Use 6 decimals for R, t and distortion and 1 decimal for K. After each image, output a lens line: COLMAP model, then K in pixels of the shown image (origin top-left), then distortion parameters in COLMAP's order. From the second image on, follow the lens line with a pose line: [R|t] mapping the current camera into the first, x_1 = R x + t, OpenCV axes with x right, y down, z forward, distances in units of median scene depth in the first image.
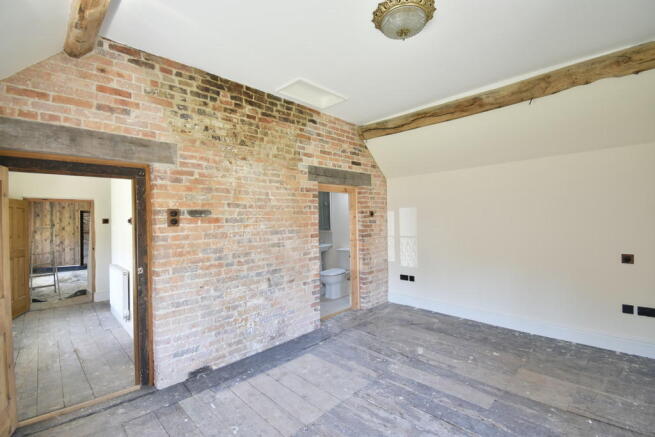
lens RADIAL K [[283.8, 0, 327.5], [0, 283.8, 218.5], [0, 0, 1]] dist [-0.030483, -0.000288]
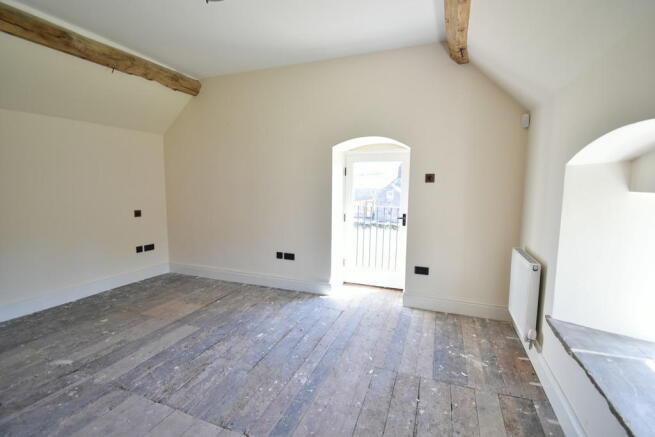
lens RADIAL K [[283.8, 0, 327.5], [0, 283.8, 218.5], [0, 0, 1]] dist [-0.030483, -0.000288]
pose [[-0.388456, -0.095228, 0.916534, -0.611638], [-0.013153, 0.995117, 0.097818, 0.022429], [-0.921374, 0.025943, -0.387811, 0.697303]]
